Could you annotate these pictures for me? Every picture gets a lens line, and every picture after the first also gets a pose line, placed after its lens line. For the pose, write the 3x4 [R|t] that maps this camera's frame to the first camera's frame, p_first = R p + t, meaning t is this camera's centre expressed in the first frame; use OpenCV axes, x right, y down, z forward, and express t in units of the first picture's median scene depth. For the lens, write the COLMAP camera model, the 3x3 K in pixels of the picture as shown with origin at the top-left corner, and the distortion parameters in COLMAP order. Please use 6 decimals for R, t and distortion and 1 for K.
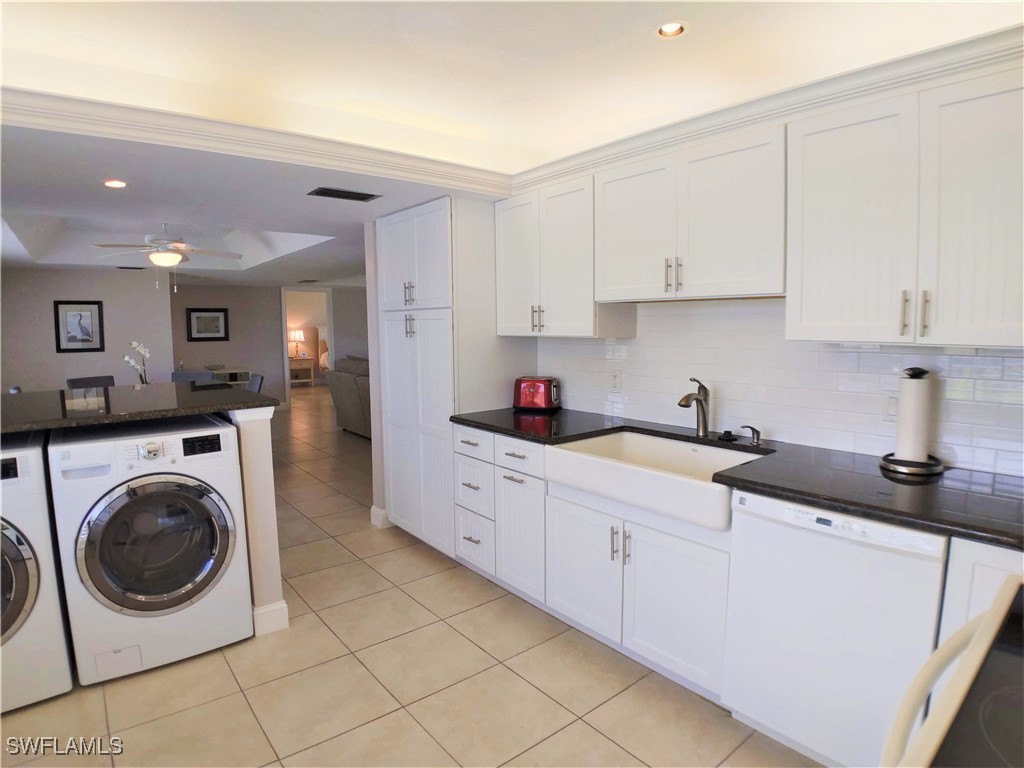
lens RADIAL K [[562.4, 0, 506.2], [0, 562.4, 381.3], [0, 0, 1]] dist [-0.089065, 0.008050]
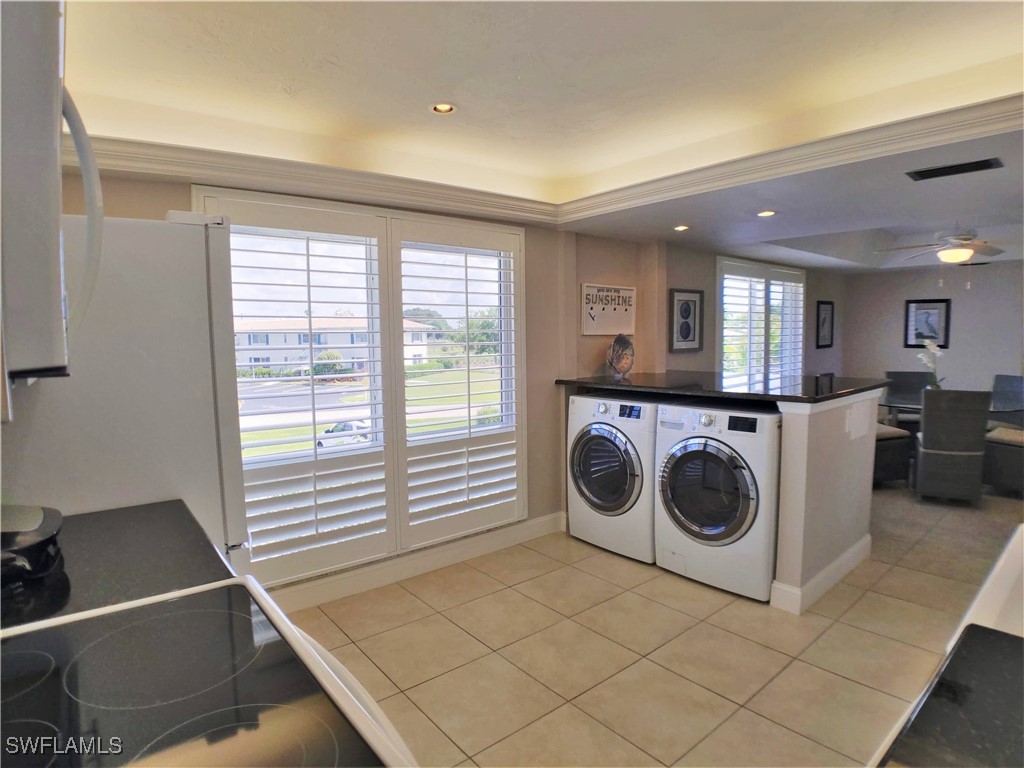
lens RADIAL K [[562.4, 0, 516.1], [0, 562.4, 386.6], [0, 0, 1]] dist [-0.089065, 0.008050]
pose [[0.017635, 0.099163, -0.994915, 0.251972], [-0.079763, 0.992038, 0.097462, -0.018214], [0.996658, 0.077639, 0.025404, 0.174241]]
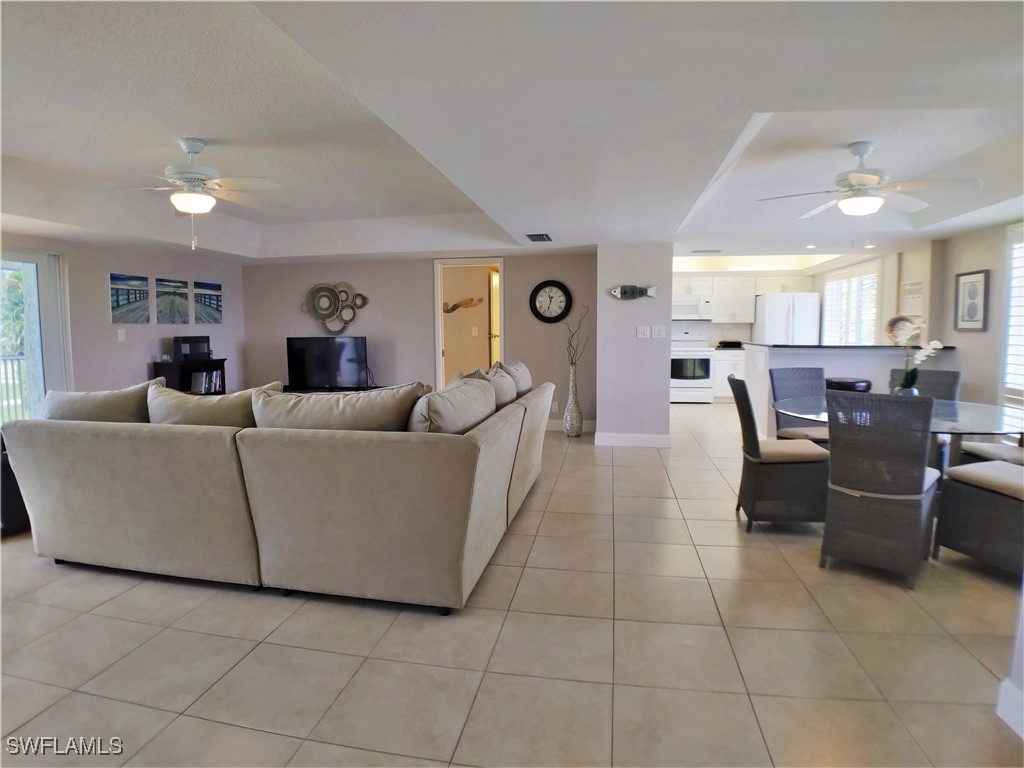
lens RADIAL K [[562.4, 0, 509.9], [0, 562.4, 383.5], [0, 0, 1]] dist [-0.089065, 0.008050]
pose [[-0.660540, -0.060802, 0.748325, -0.698487], [0.085253, 0.984195, 0.155218, -0.115062], [-0.745935, 0.166325, -0.644916, 1.492922]]
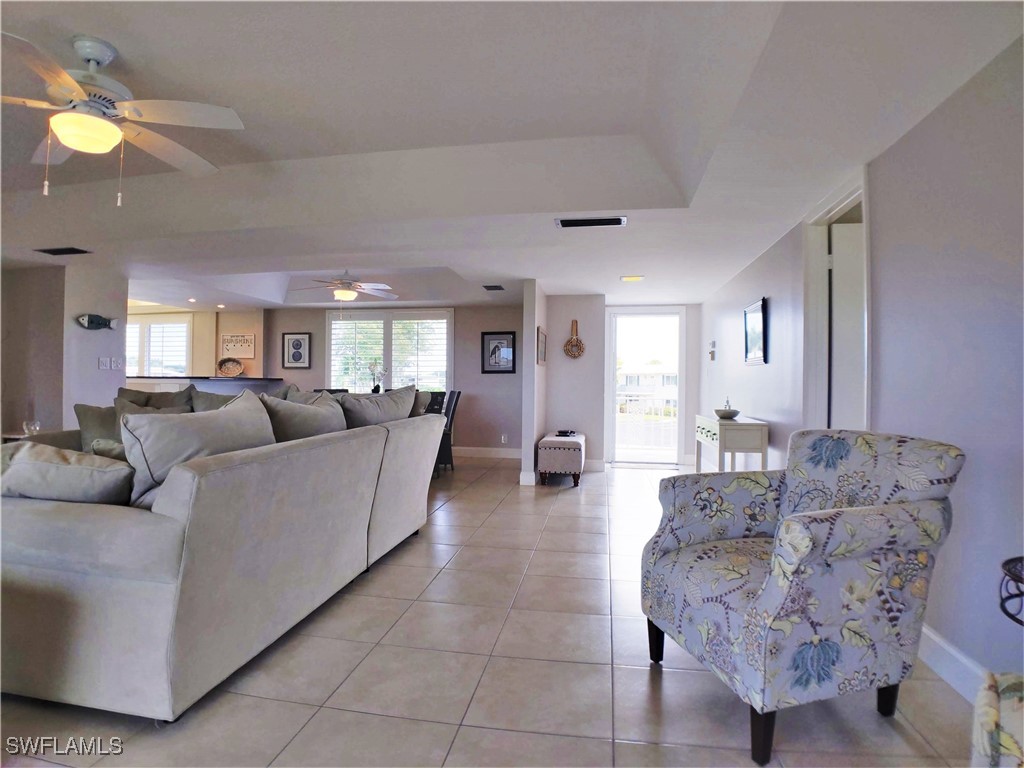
lens RADIAL K [[562.4, 0, 513.0], [0, 562.4, 383.6], [0, 0, 1]] dist [-0.089065, 0.008050]
pose [[-0.737656, 0.000998, -0.675176, -0.018160], [-0.070601, 0.994403, 0.078603, -0.119348], [0.671476, 0.105650, -0.733456, 1.825711]]
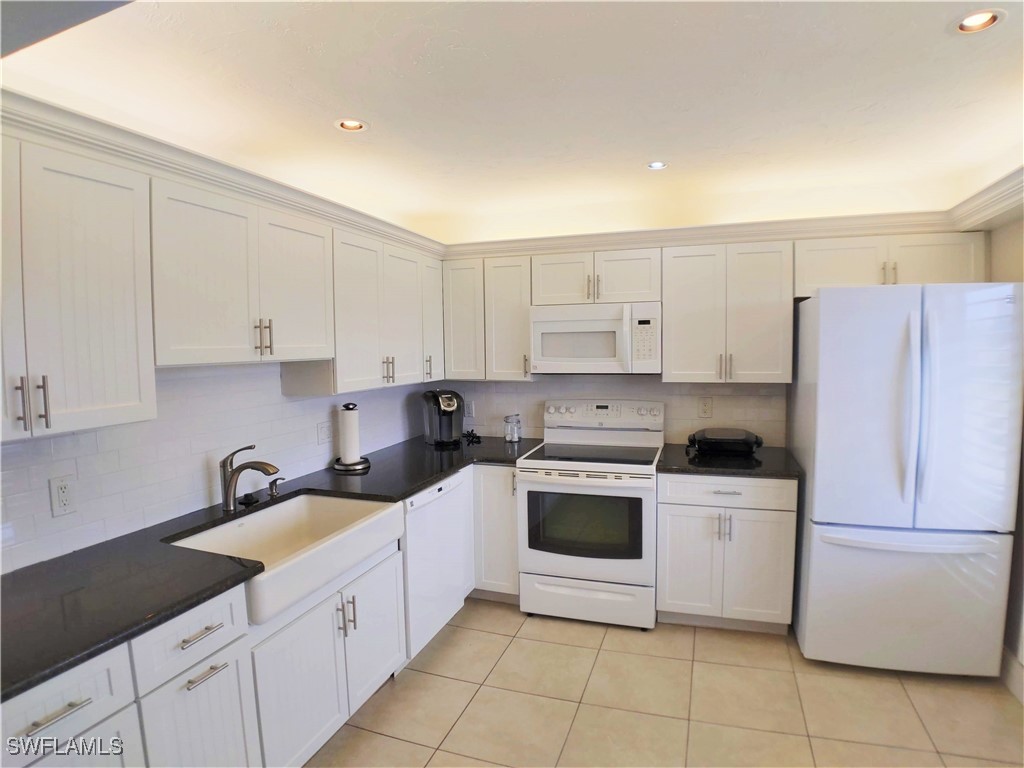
lens RADIAL K [[562.4, 0, 507.7], [0, 562.4, 385.0], [0, 0, 1]] dist [-0.089065, 0.008050]
pose [[-0.532118, -0.042064, 0.845624, -0.265667], [0.105205, 0.987740, 0.115334, -0.066674], [-0.840108, 0.150335, -0.521169, 0.435090]]
